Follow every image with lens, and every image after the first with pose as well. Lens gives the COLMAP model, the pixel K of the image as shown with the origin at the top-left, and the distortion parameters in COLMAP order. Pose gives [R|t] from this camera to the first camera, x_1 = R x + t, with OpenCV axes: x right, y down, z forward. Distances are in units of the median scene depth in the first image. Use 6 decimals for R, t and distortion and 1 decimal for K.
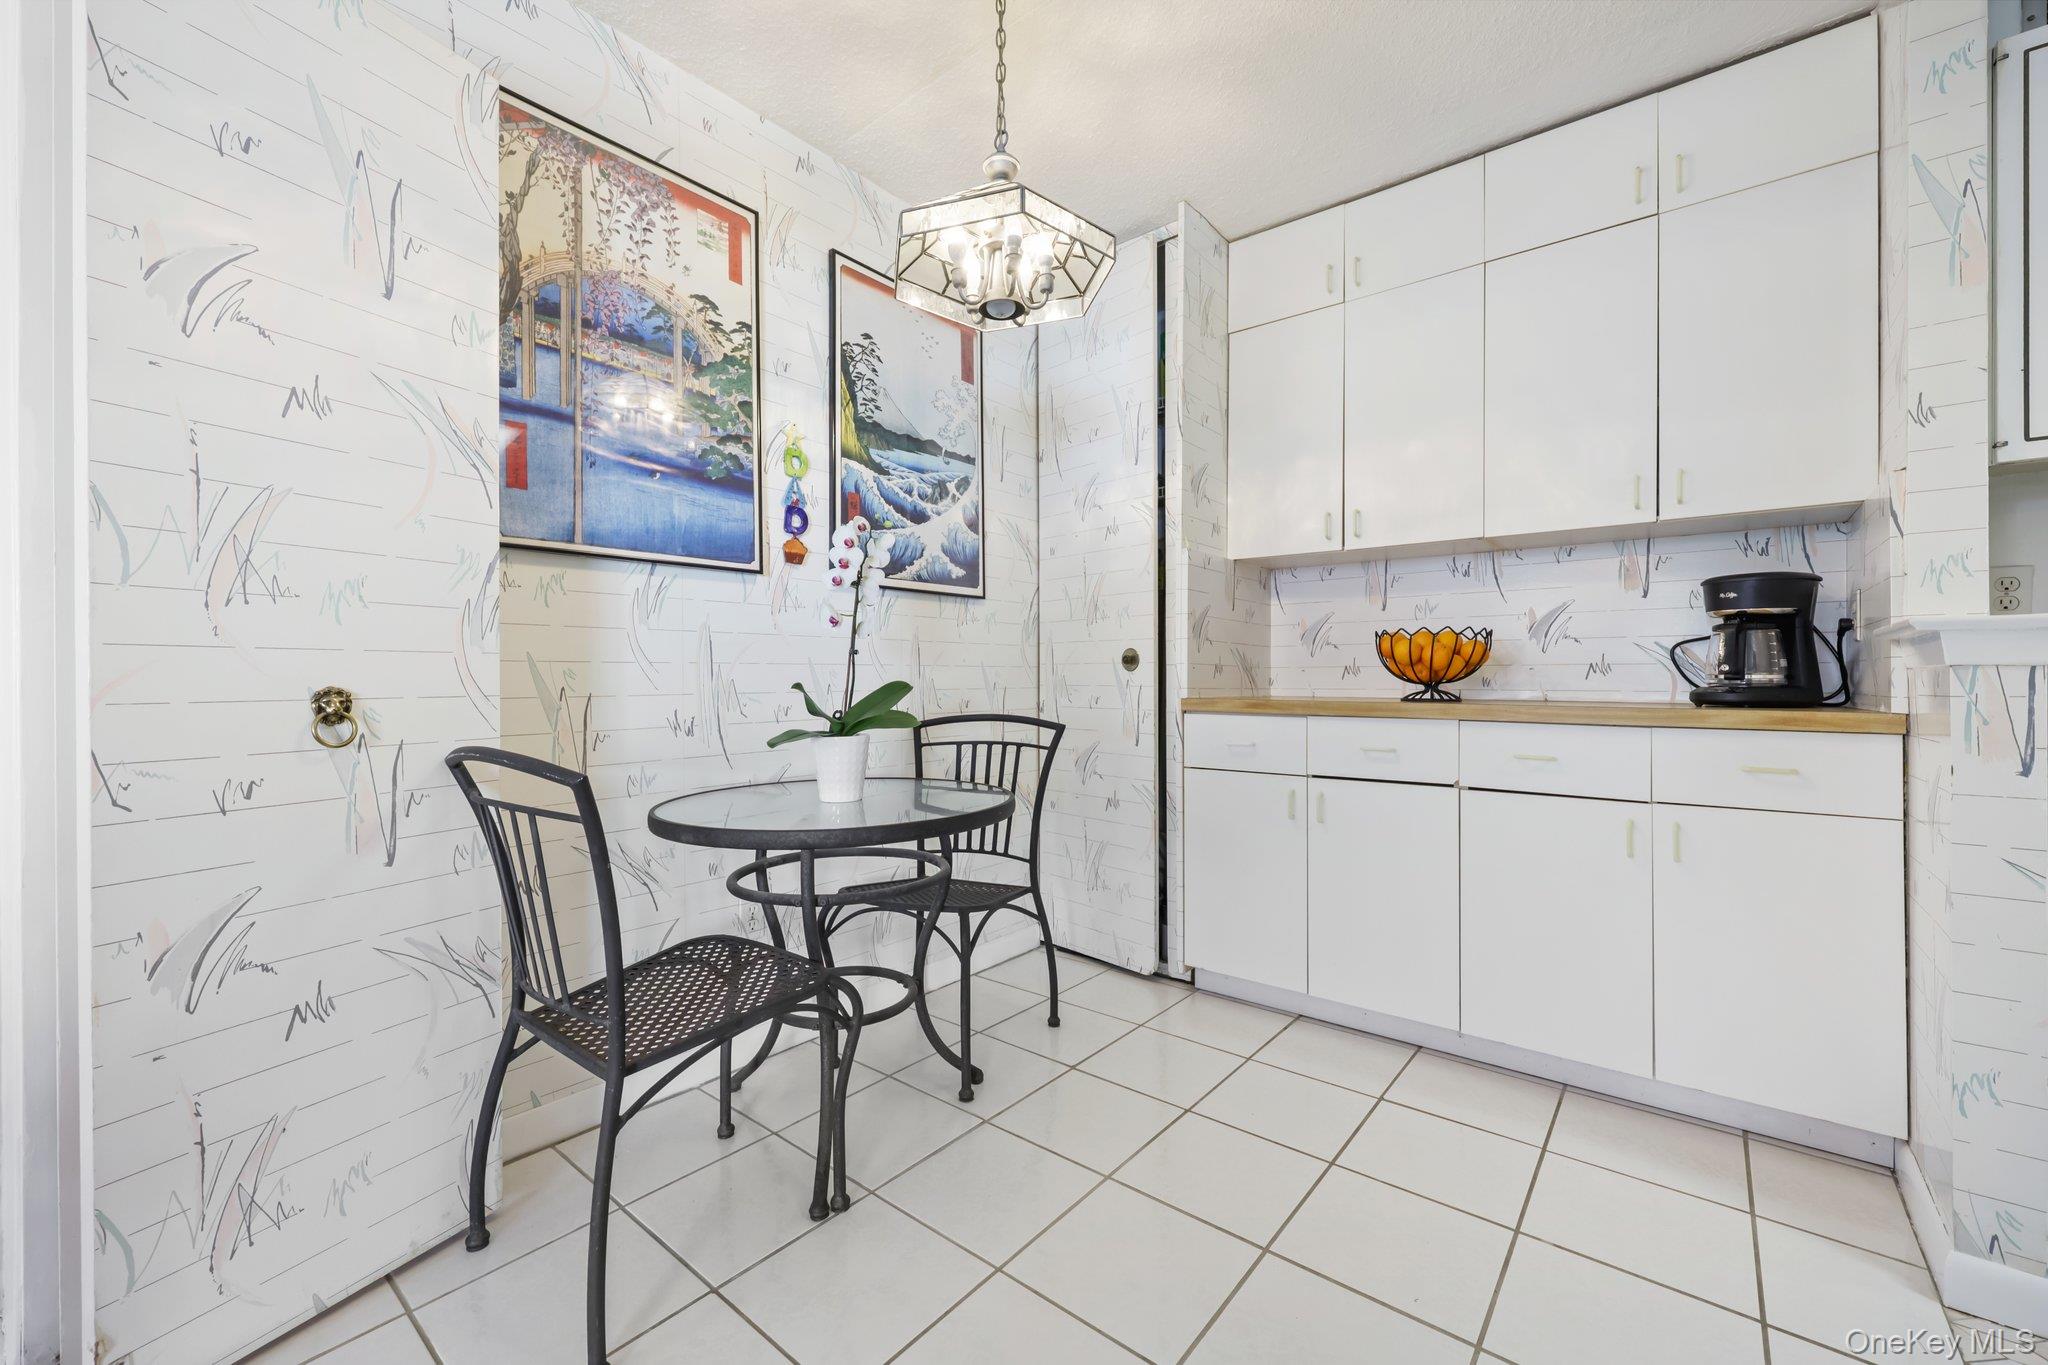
lens RADIAL K [[815.5, 0, 1024.0], [0, 815.5, 682.5], [0, 0, 1]] dist [-0.001477, 0.000513]
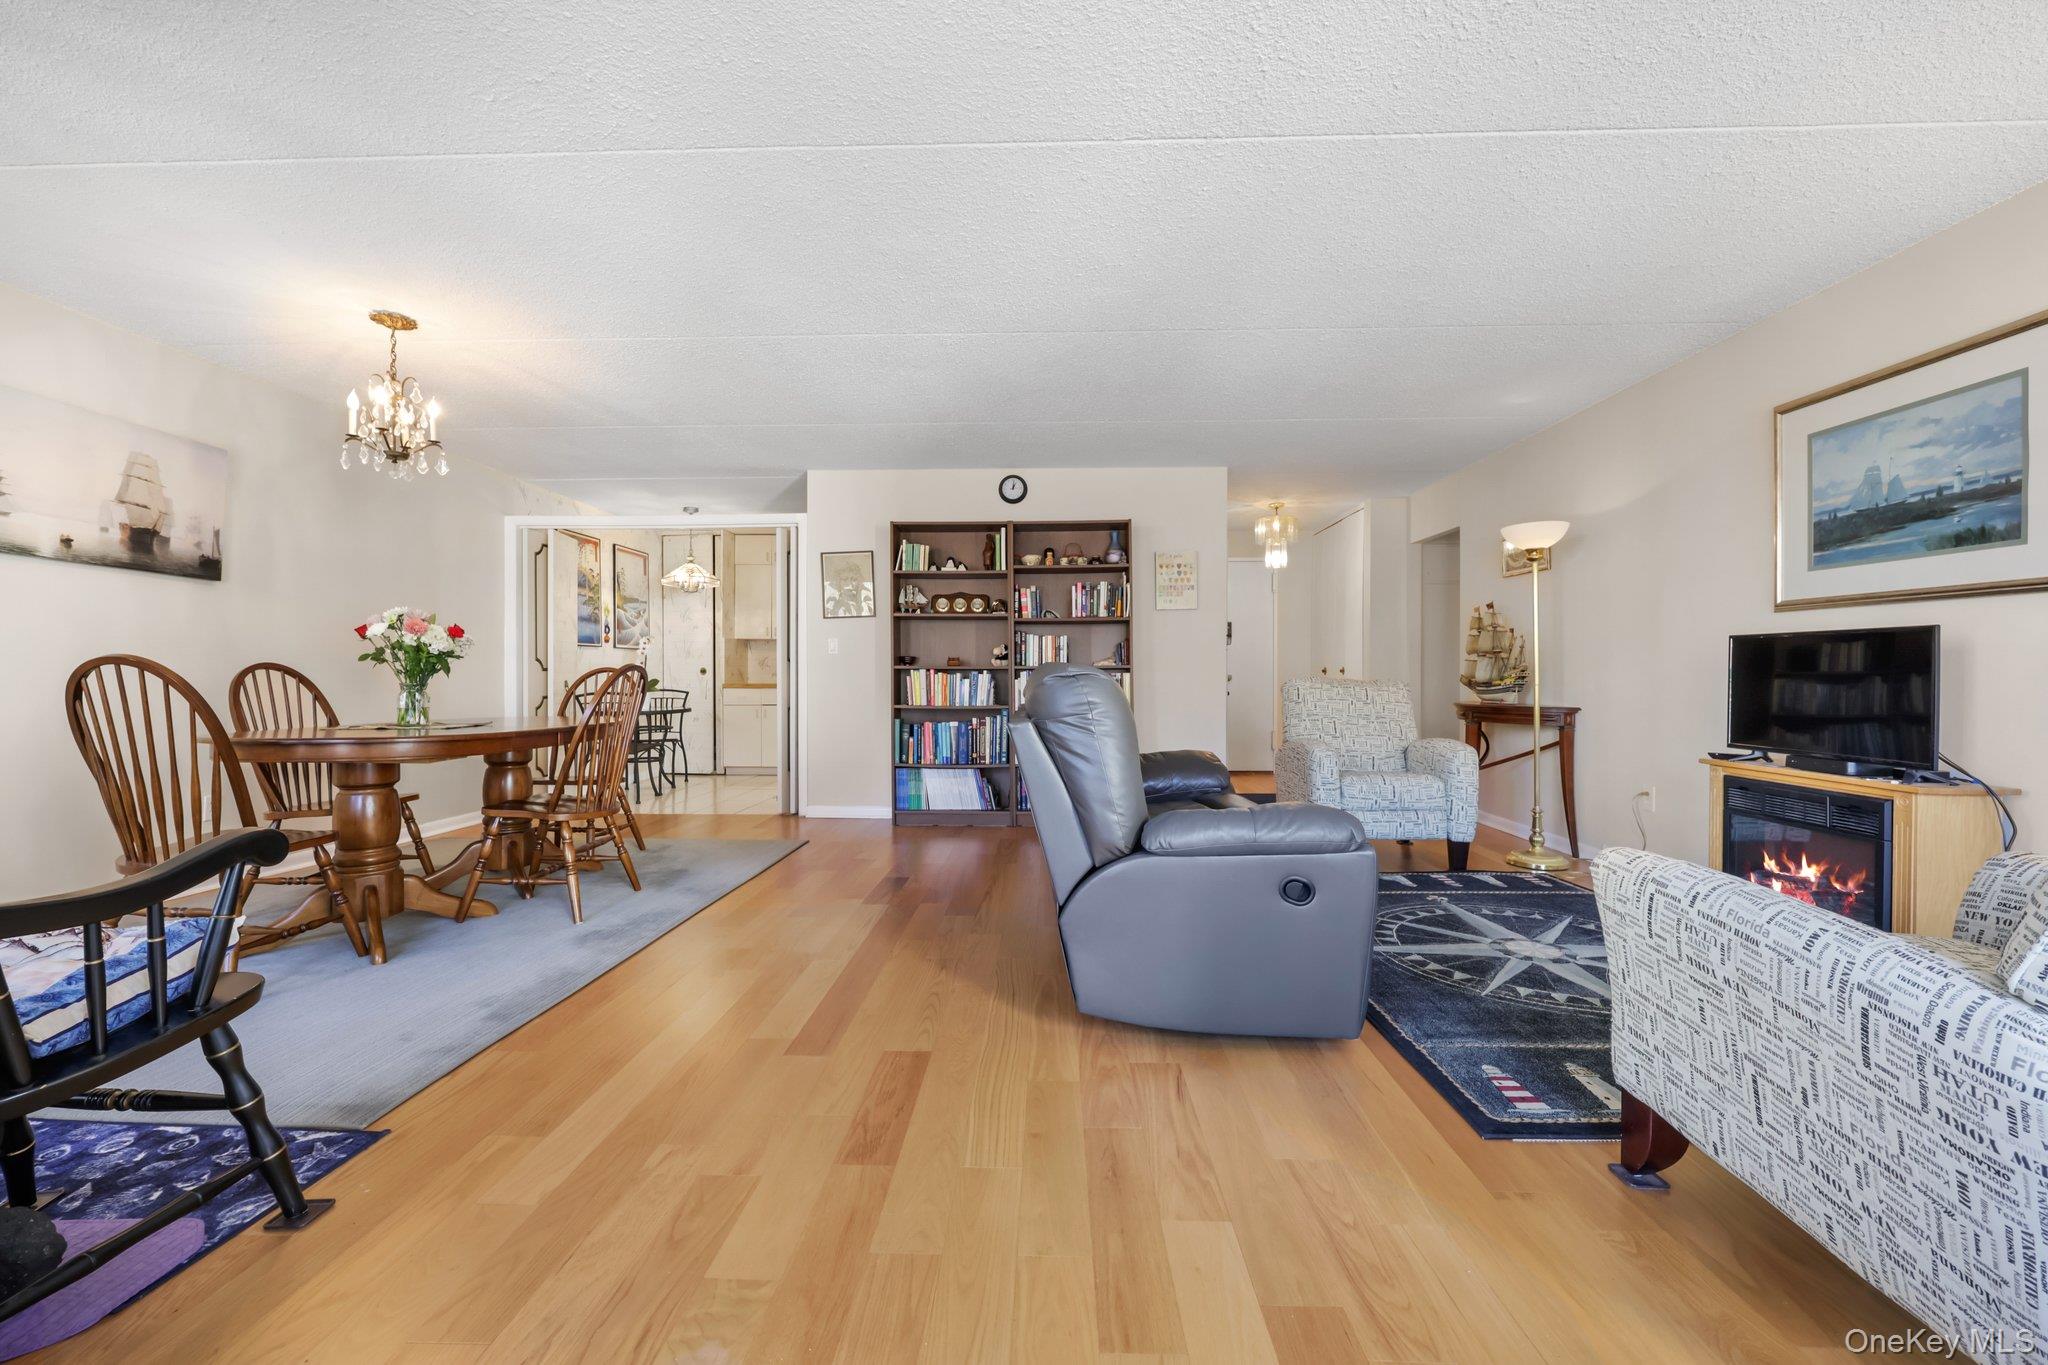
lens RADIAL K [[813.2, 0, 1024.0], [0, 813.2, 682.5], [0, 0, 1]] dist [-0.007198, 0.000818]
pose [[0.791013, -0.003819, 0.611788, -0.956053], [0.000419, 0.999984, 0.005701, -0.003672], [-0.611800, -0.004253, 0.791001, -2.615645]]
